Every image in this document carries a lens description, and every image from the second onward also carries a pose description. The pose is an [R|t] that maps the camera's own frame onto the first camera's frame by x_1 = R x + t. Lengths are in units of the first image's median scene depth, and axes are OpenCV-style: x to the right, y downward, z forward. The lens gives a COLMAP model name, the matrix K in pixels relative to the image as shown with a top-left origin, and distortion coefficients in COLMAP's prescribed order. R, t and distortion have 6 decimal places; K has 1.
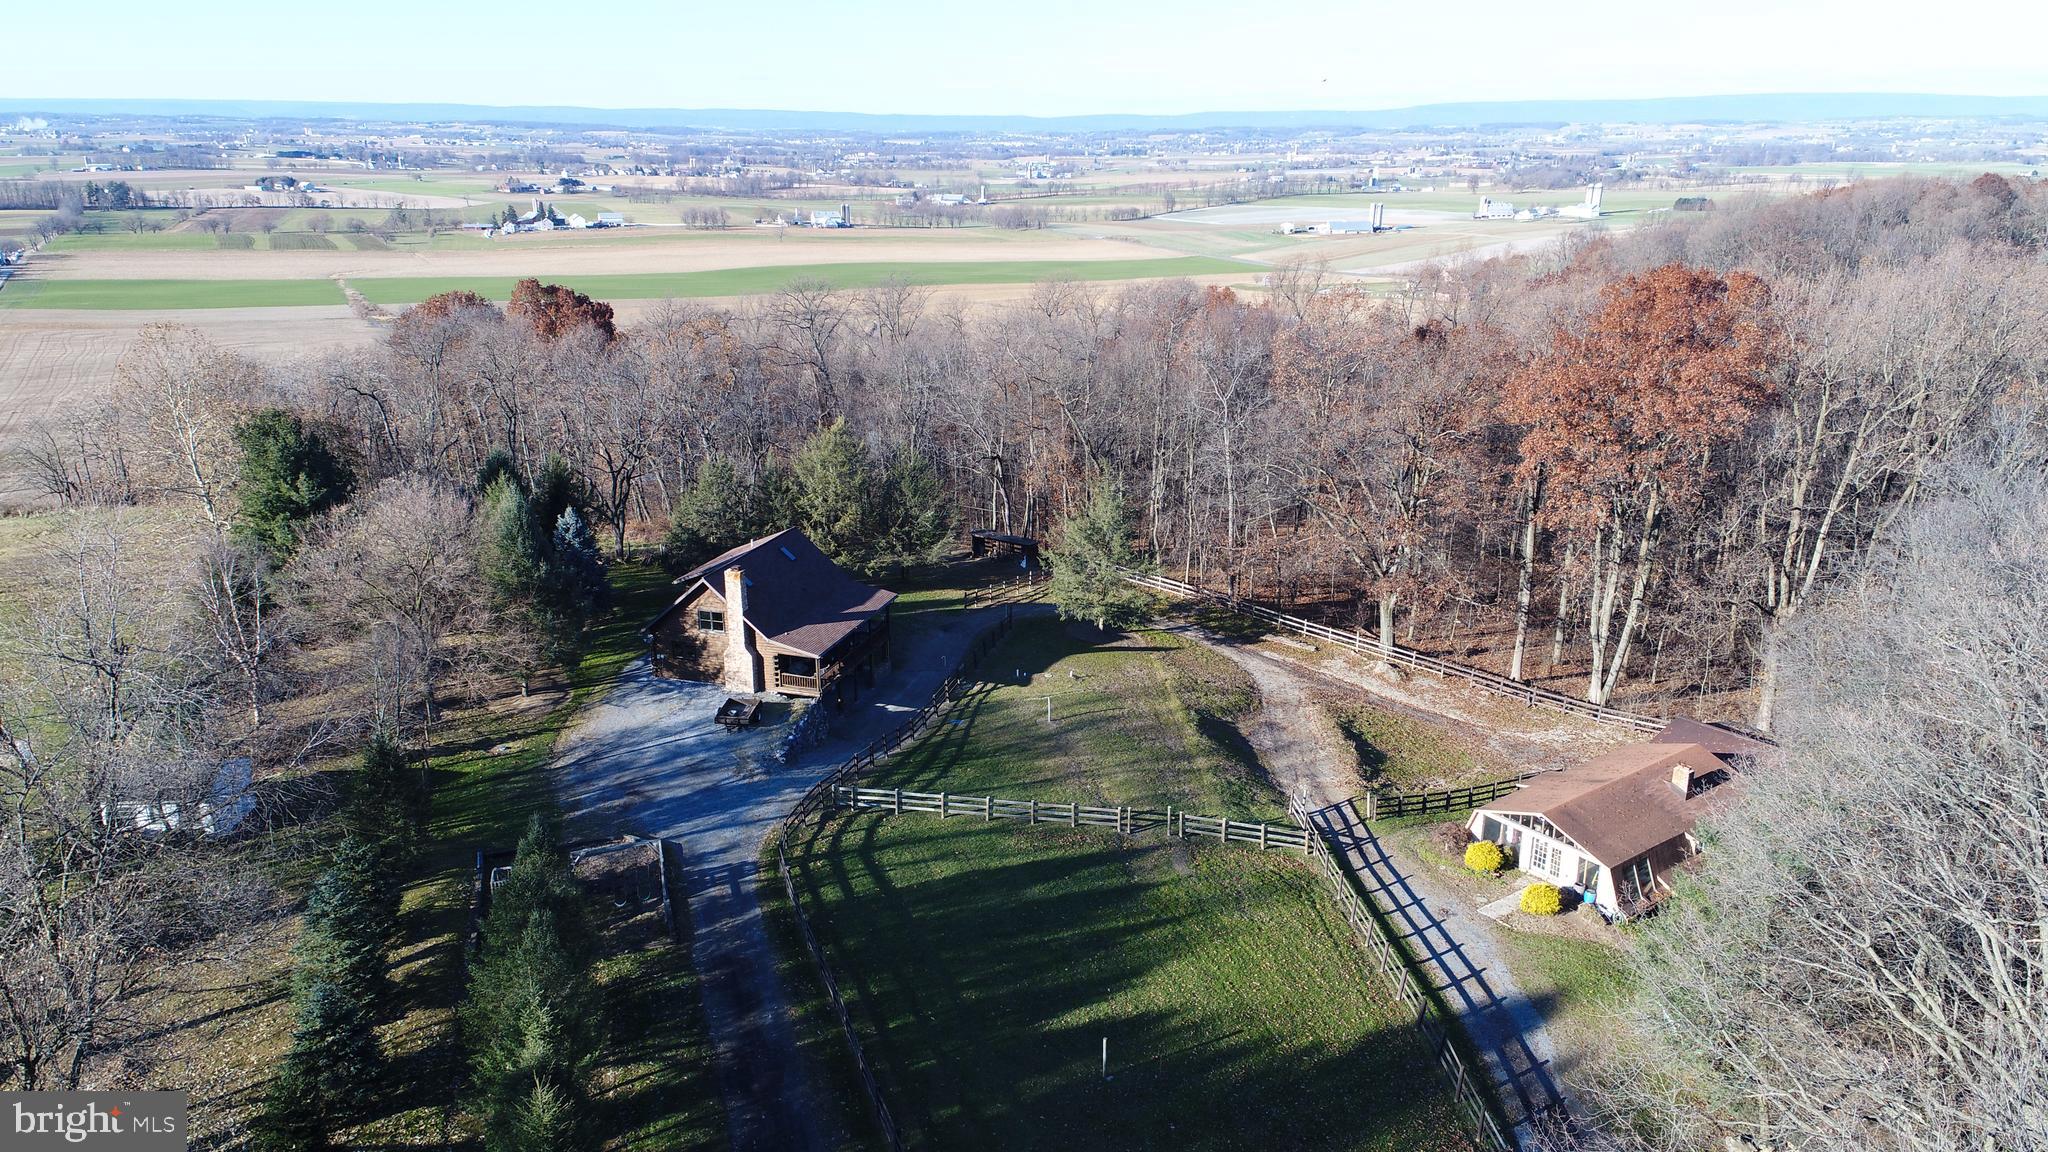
lens RADIAL K [[1385.2, 0, 1029.1], [0, 1385.2, 581.5], [0, 0, 1]] dist [0.221299, -0.204649]
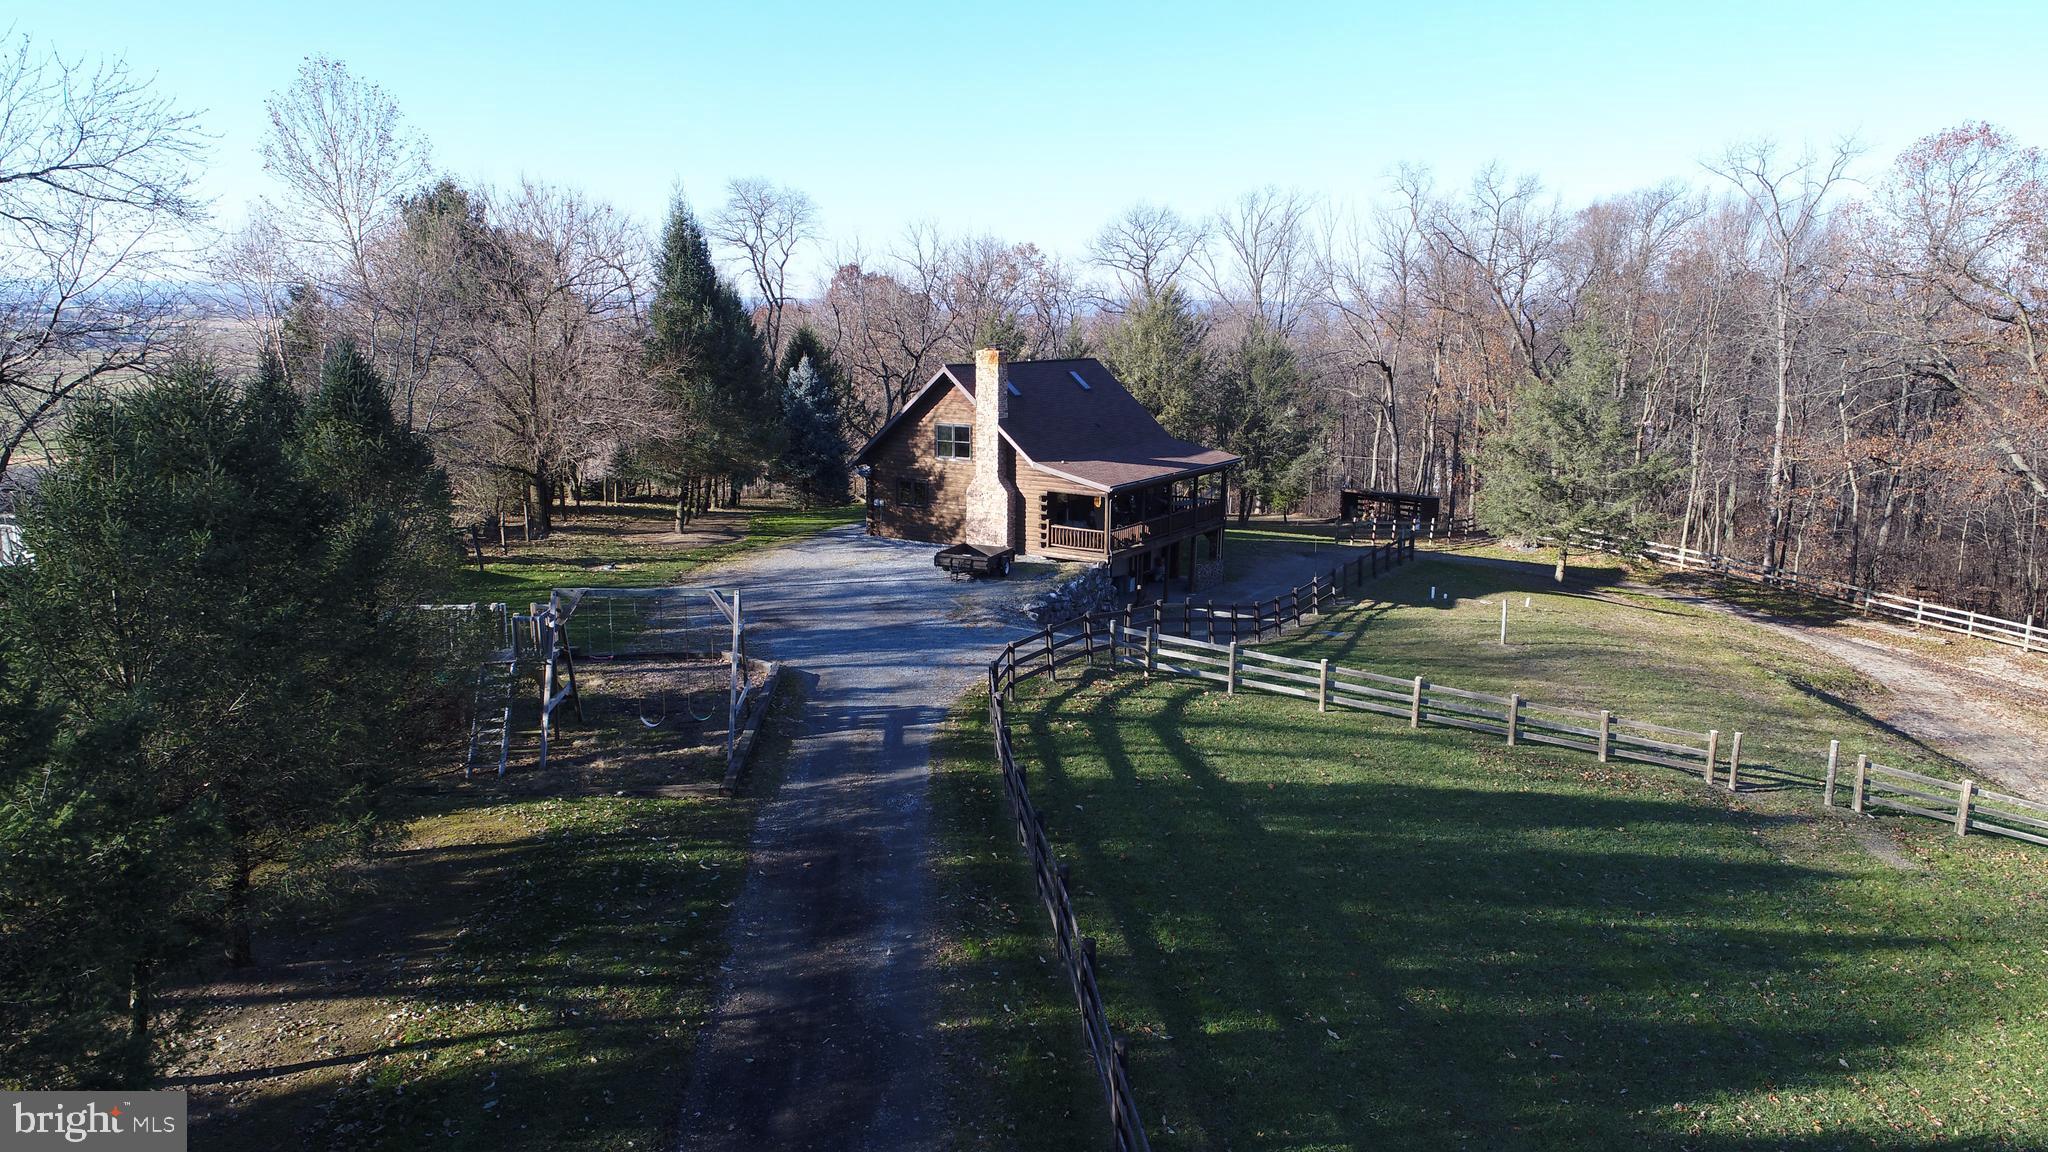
lens RADIAL K [[1385.2, 0, 1029.1], [0, 1385.2, 581.5], [0, 0, 1]] dist [0.221299, -0.204649]
pose [[0.971054, 0.061758, -0.230736, -0.042462], [-0.086060, 0.991578, -0.096782, 0.152714], [0.222816, 0.113838, 0.968191, 0.403256]]
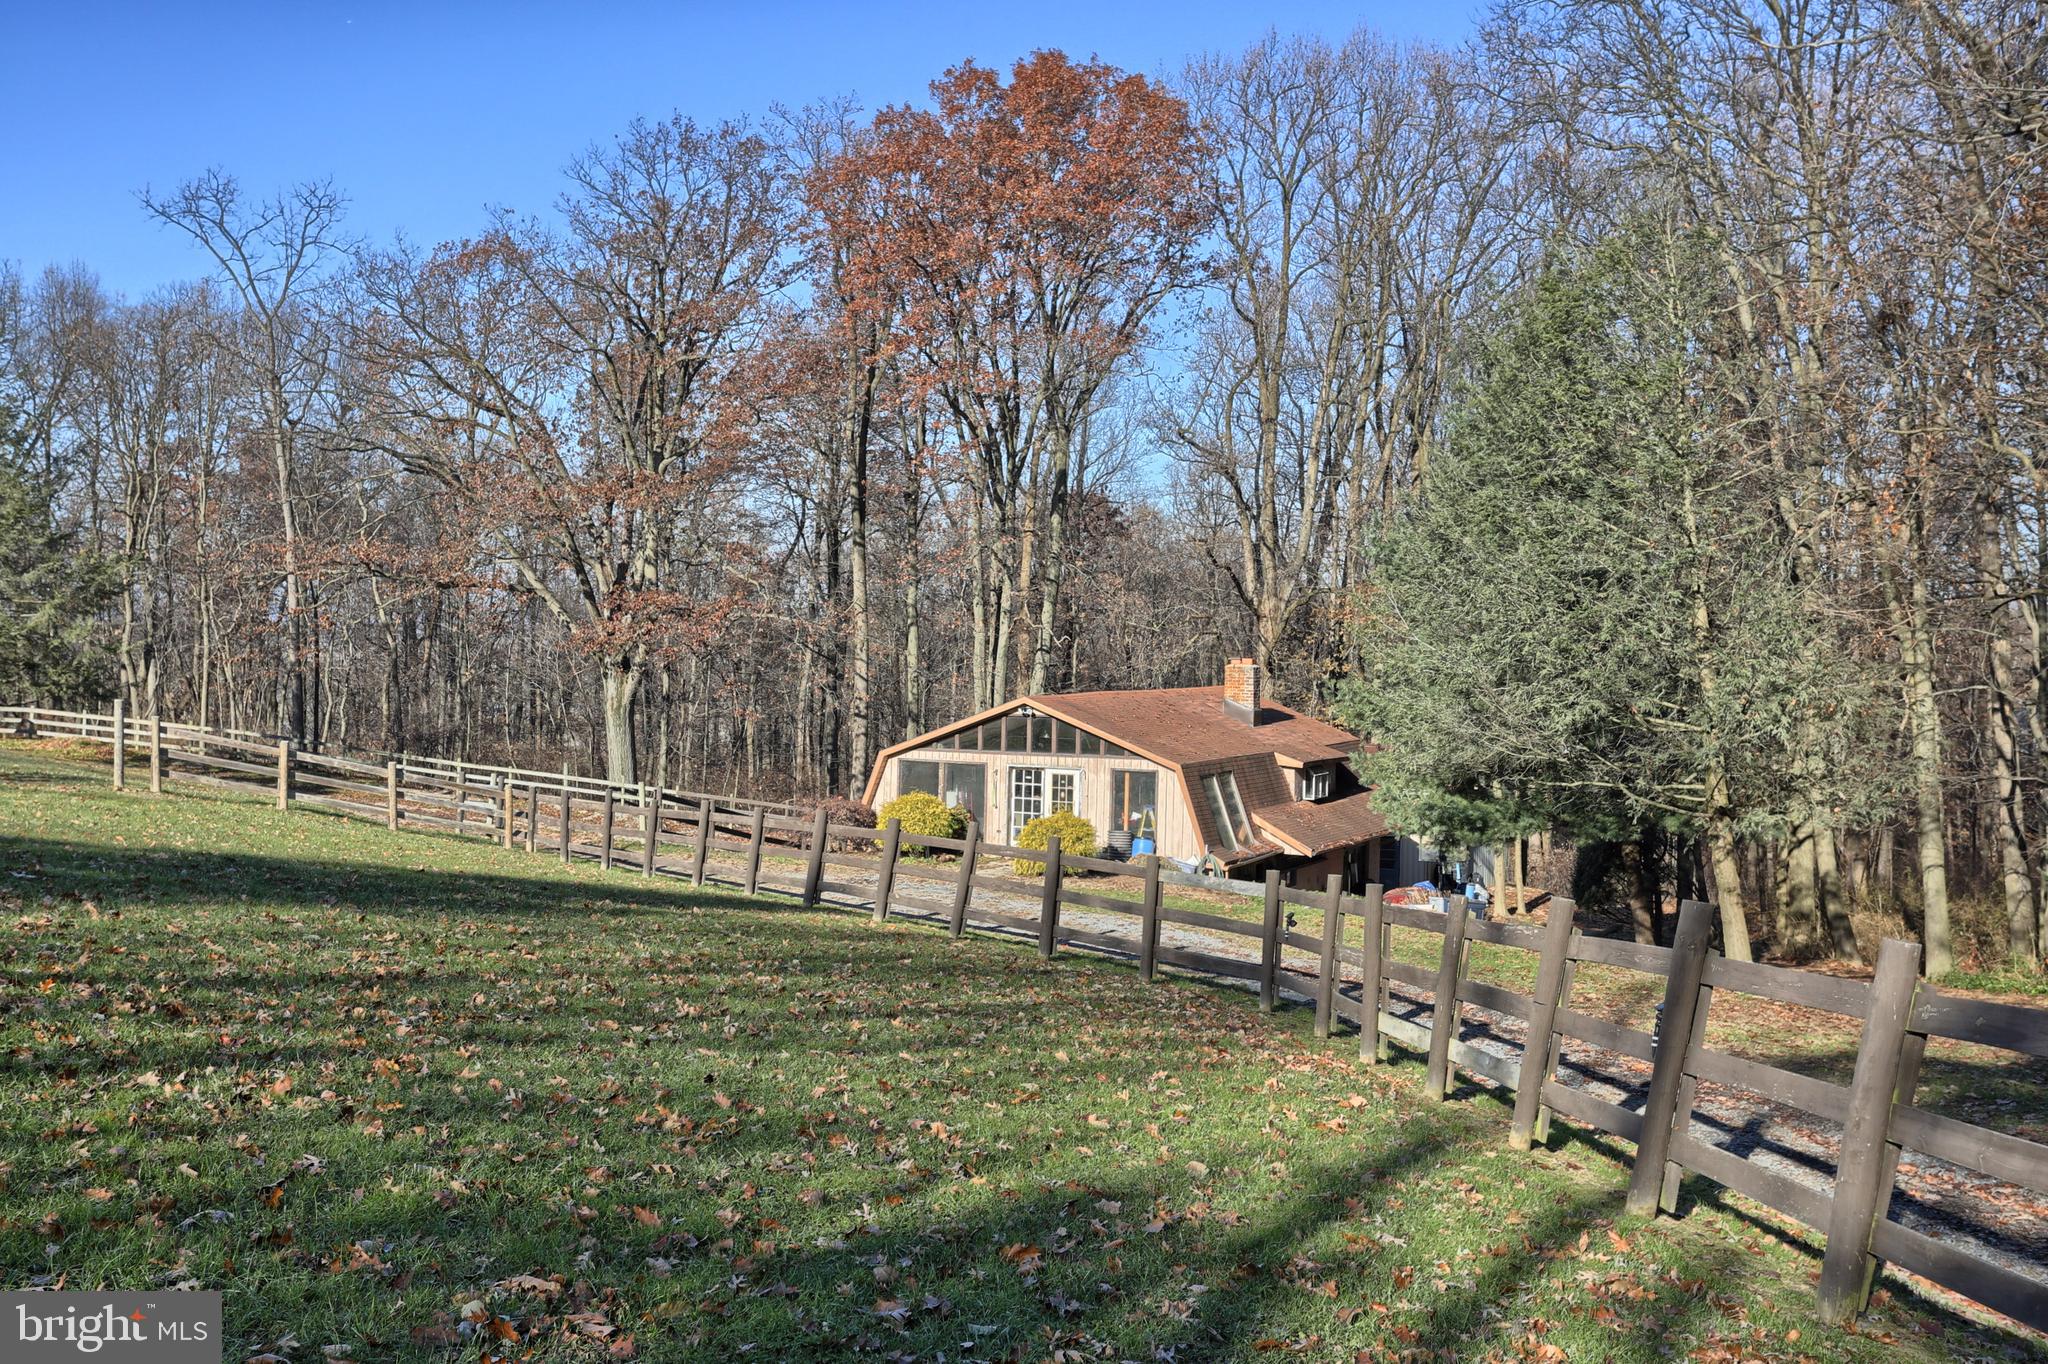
lens RADIAL K [[2056.7, 0, 1051.5], [0, 2056.7, 712.0], [0, 0, 1]] dist [-0.008481, 0.039646]
pose [[0.878942, 0.010412, 0.476816, 0.051902], [0.109498, 0.968650, -0.222995, 0.262958], [-0.464190, 0.248209, 0.850247, 0.383125]]
